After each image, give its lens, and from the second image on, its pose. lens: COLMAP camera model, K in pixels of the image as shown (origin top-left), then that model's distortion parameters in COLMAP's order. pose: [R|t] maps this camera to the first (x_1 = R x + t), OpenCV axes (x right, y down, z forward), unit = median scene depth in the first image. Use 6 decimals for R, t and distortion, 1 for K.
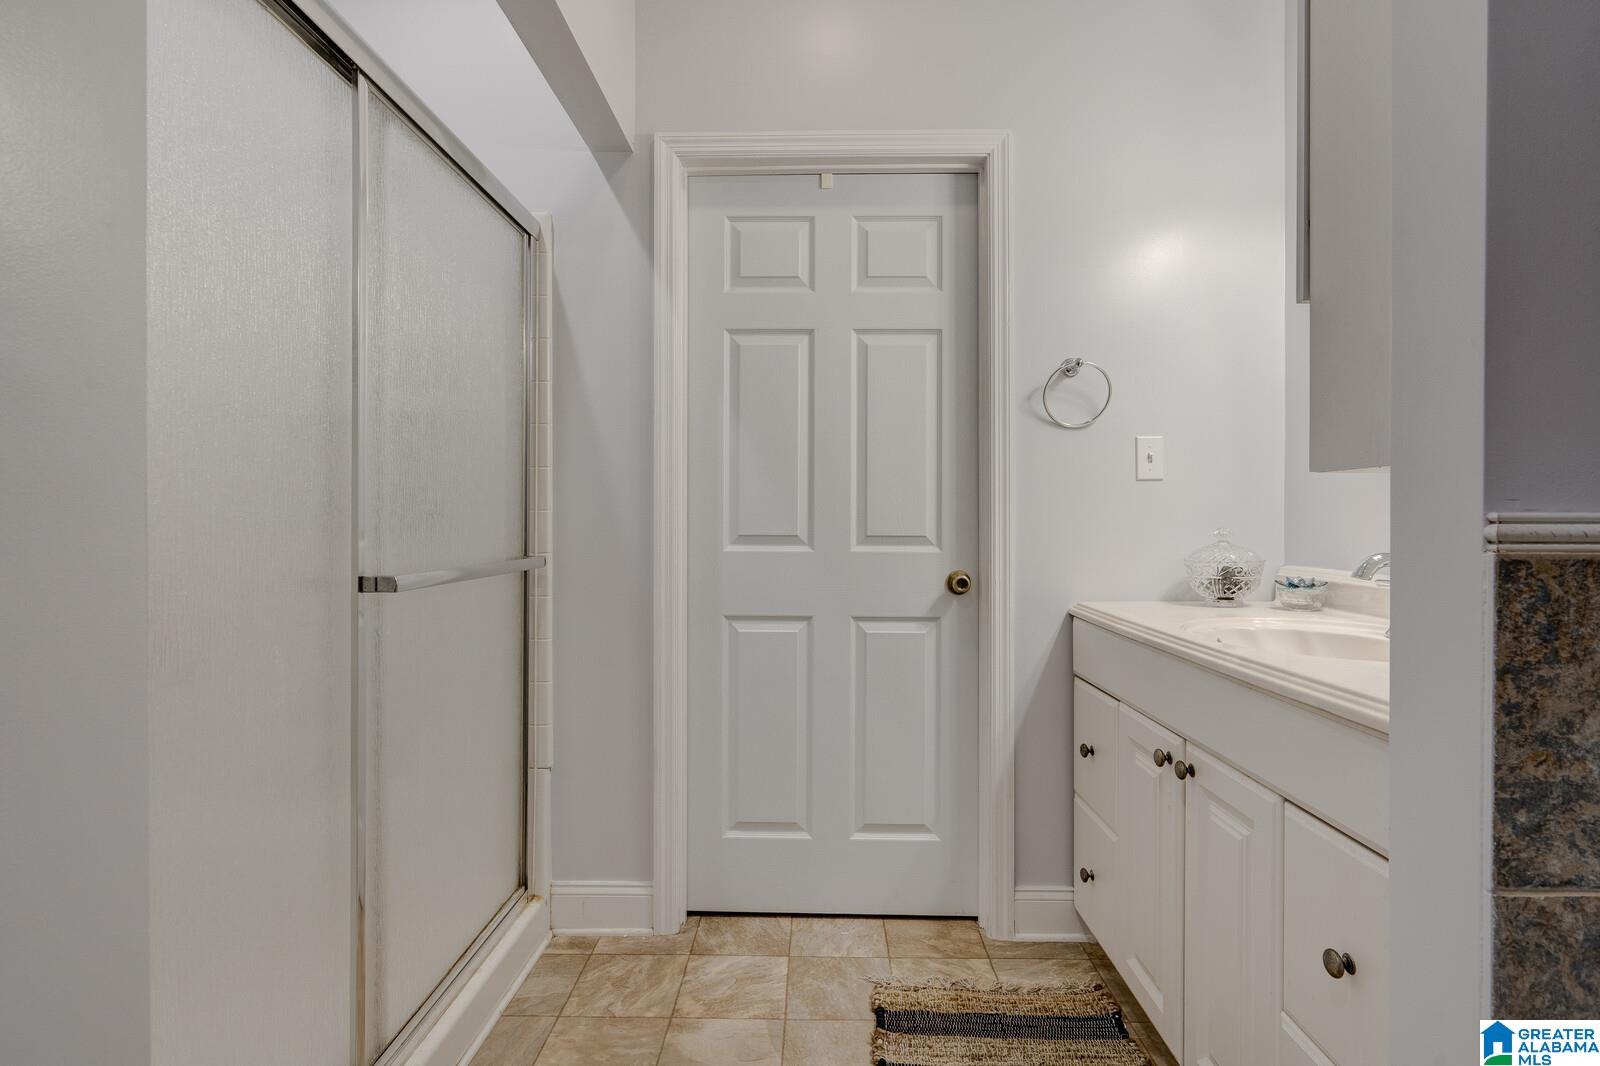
lens RADIAL K [[786.4, 0, 800.5], [0, 786.4, 529.0], [0, 0, 1]] dist [-0.017545, 0.000428]
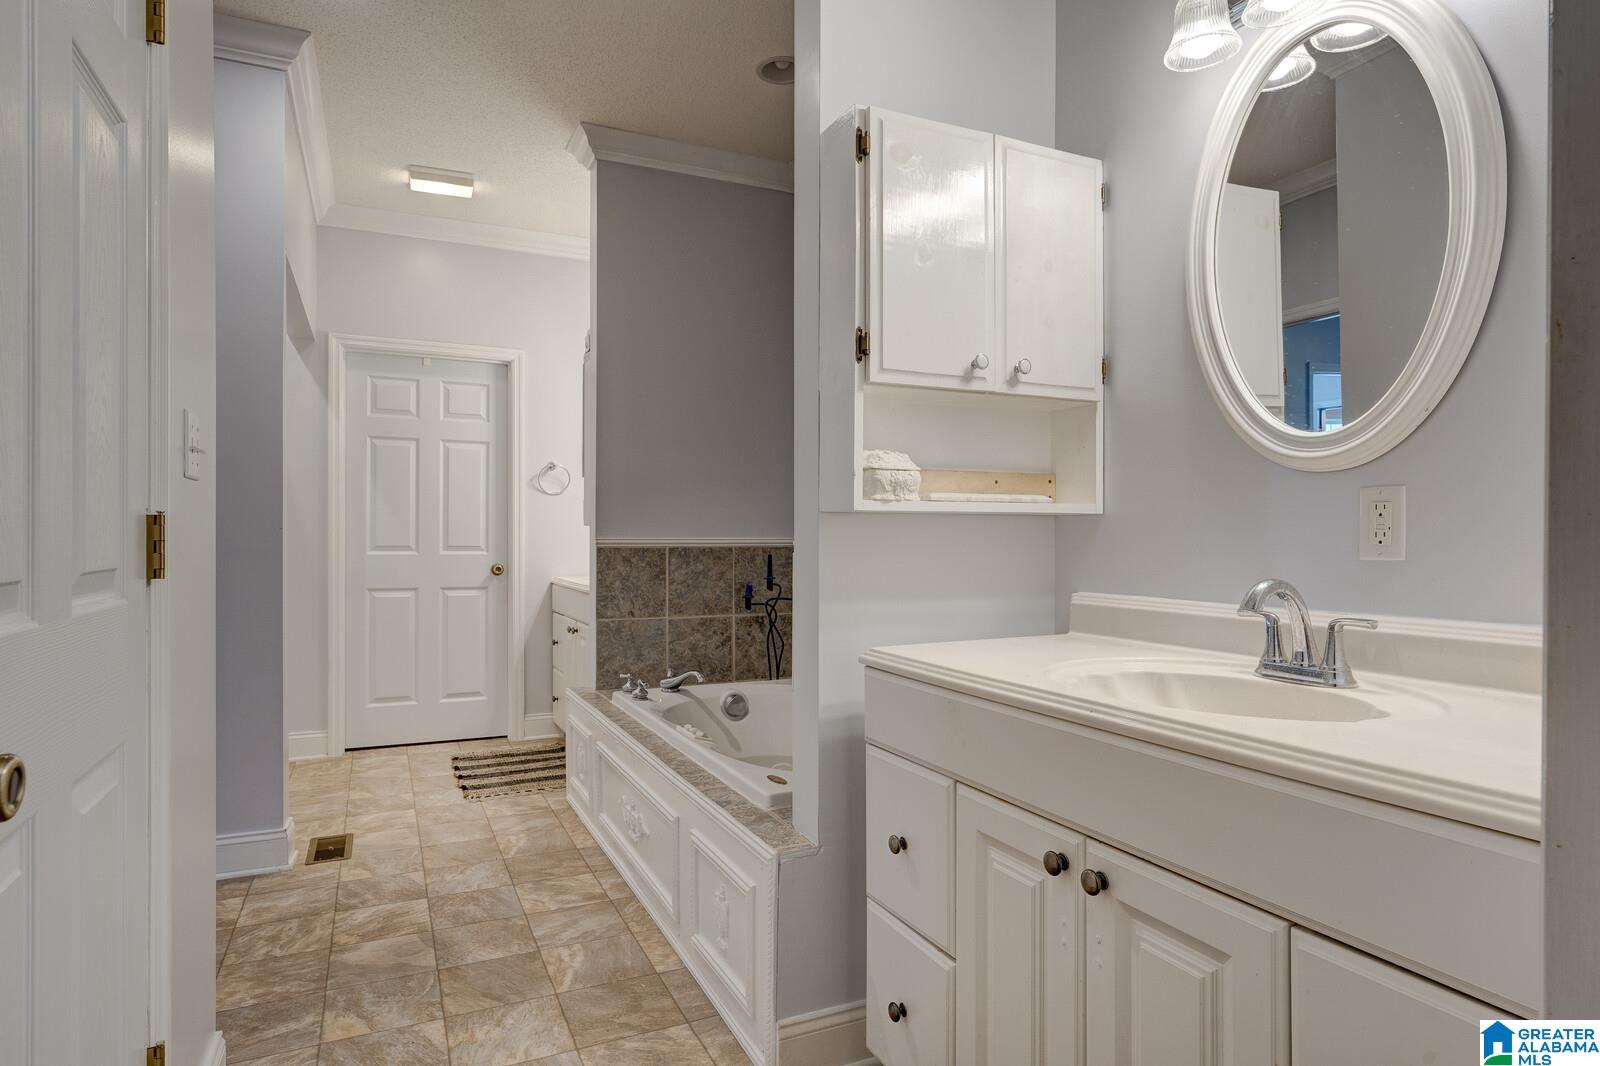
lens RADIAL K [[917.9, 0, 794.6], [0, 917.9, 537.9], [0, 0, 1]] dist [0.004180, 0.000711]
pose [[0.899649, 0.002102, 0.436608, -0.139015], [0.001658, 0.999965, -0.008232, 0.008693], [-0.436610, 0.008130, 0.899614, -1.437152]]
